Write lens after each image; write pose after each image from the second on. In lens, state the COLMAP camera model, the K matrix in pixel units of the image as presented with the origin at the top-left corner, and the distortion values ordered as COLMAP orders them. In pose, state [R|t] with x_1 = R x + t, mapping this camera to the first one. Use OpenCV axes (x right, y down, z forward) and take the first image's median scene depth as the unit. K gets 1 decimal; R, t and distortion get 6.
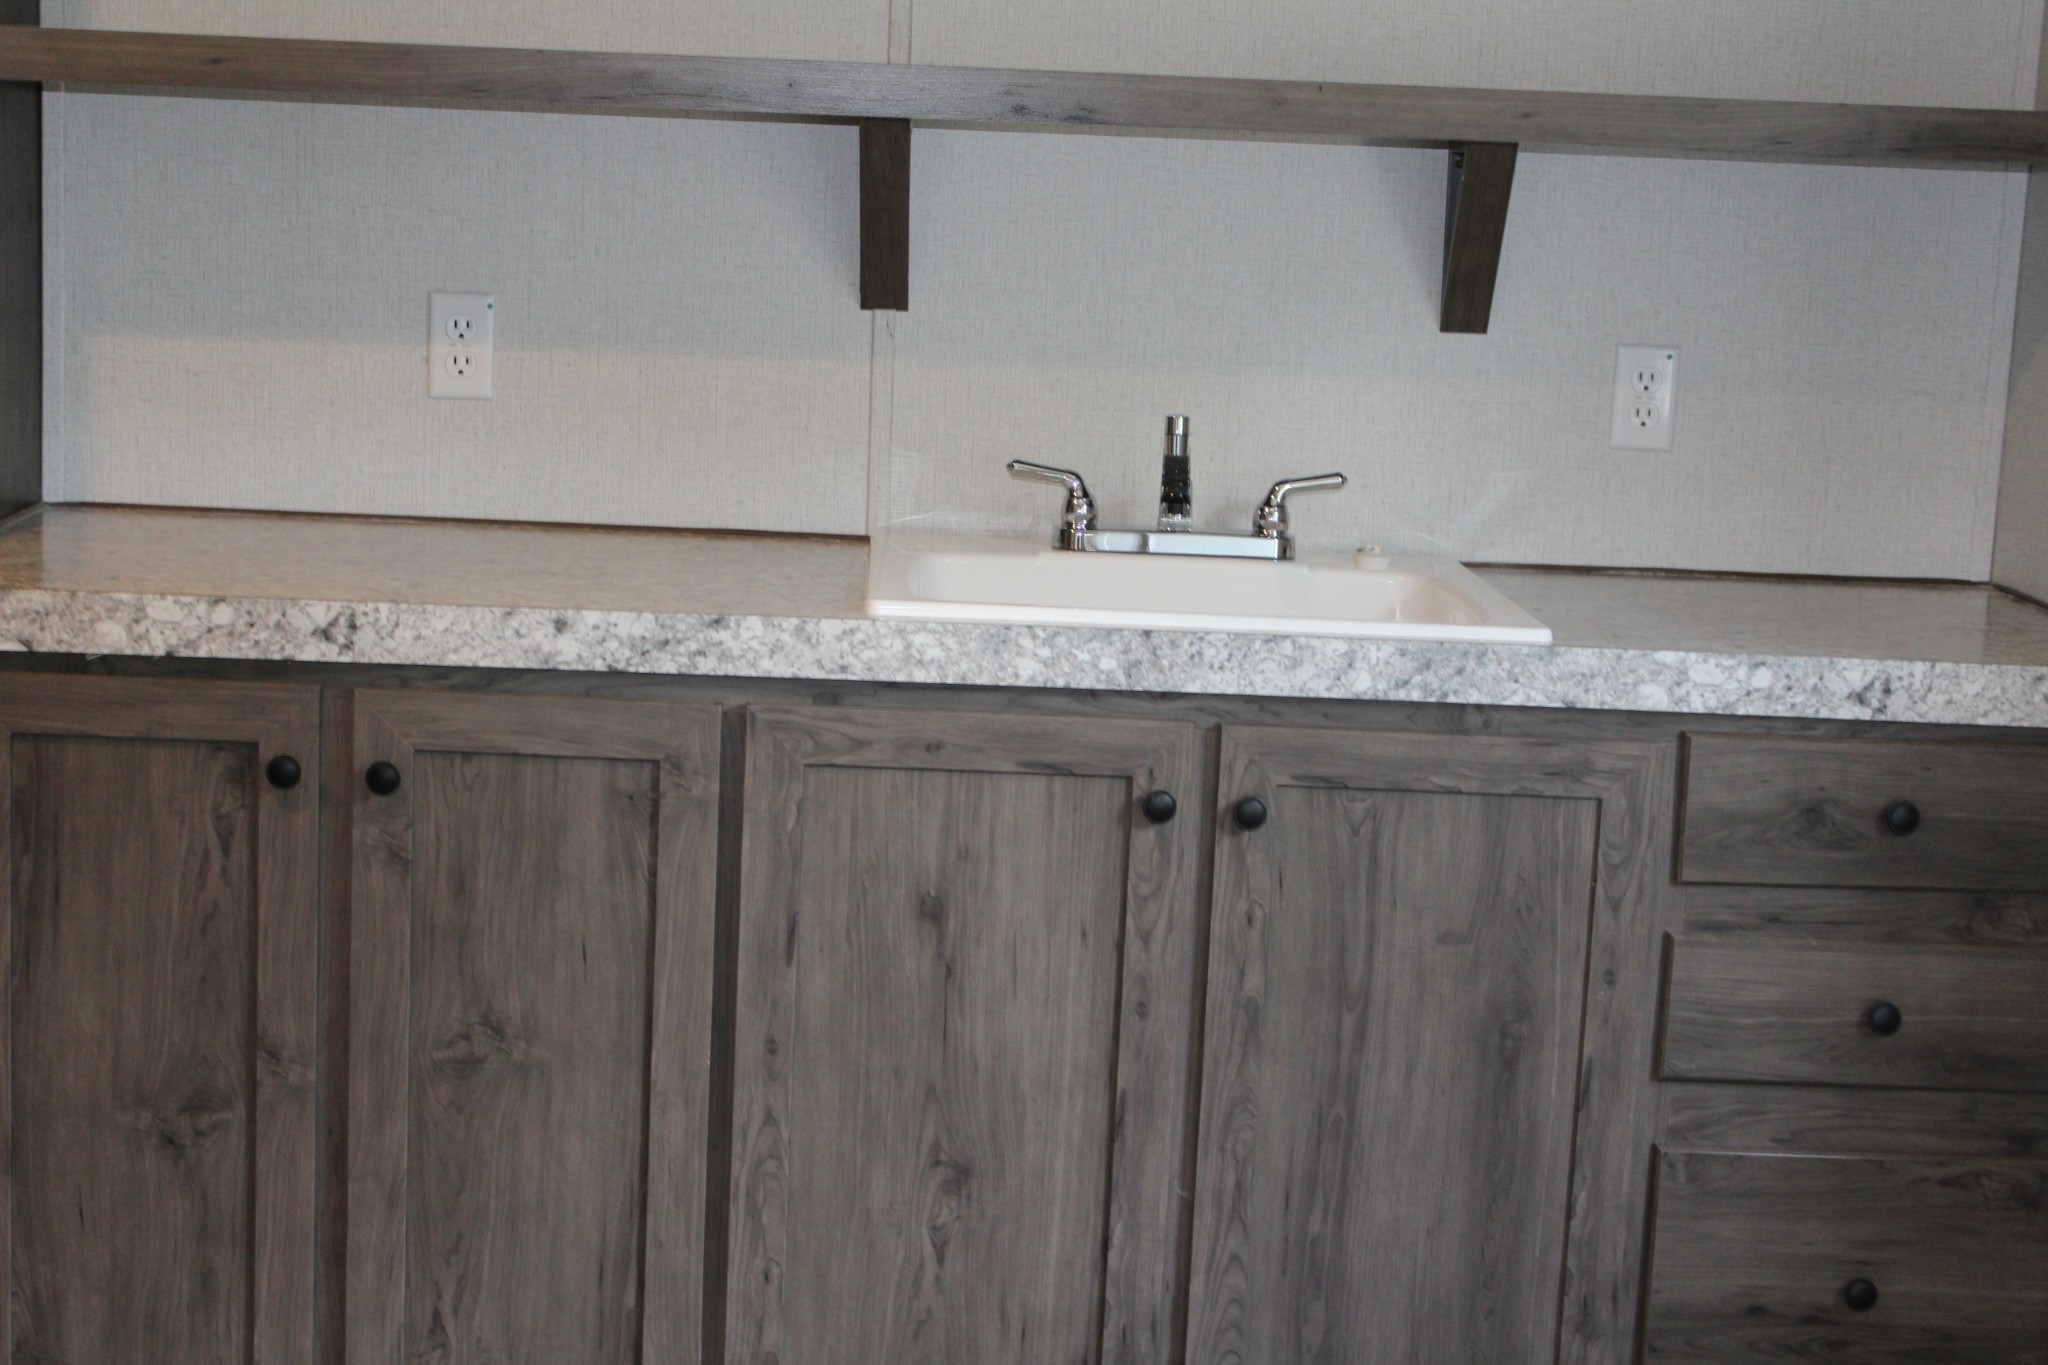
lens RADIAL K [[3431.8, 0, 1024.0], [0, 3431.8, 682.5], [0, 0, 1]] dist [-0.016166, 0.159926]
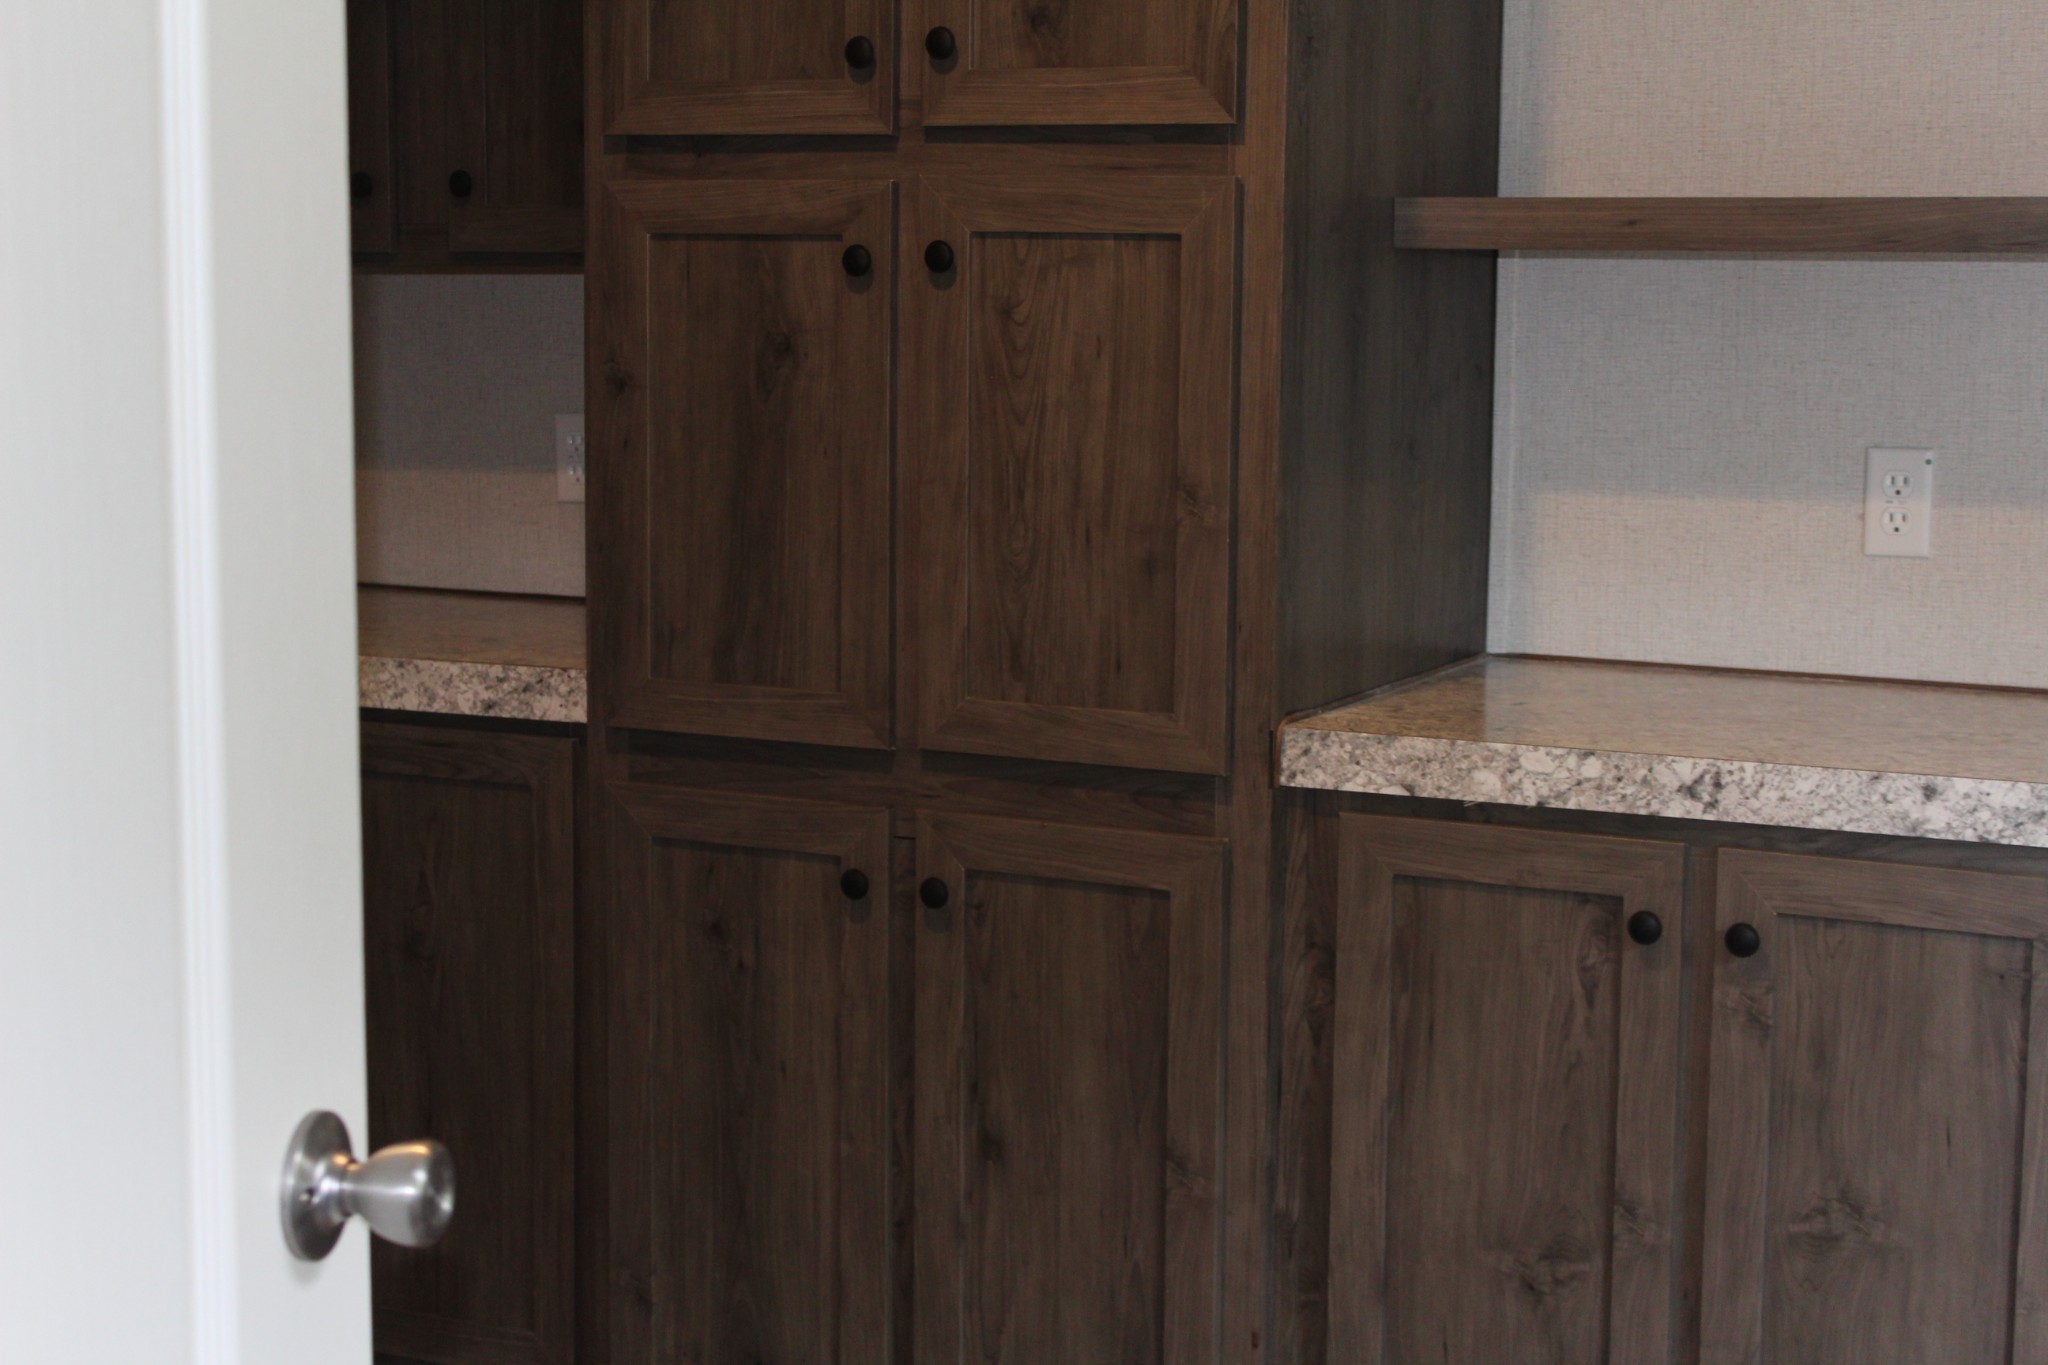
lens RADIAL K [[3431.8, 0, 1024.0], [0, 3431.8, 682.5], [0, 0, 1]] dist [-0.016166, 0.159926]
pose [[0.873872, 0.025137, -0.485506, 0.108345], [-0.047169, 0.998335, -0.033212, -0.003435], [0.483863, 0.051924, 0.873602, 0.035651]]
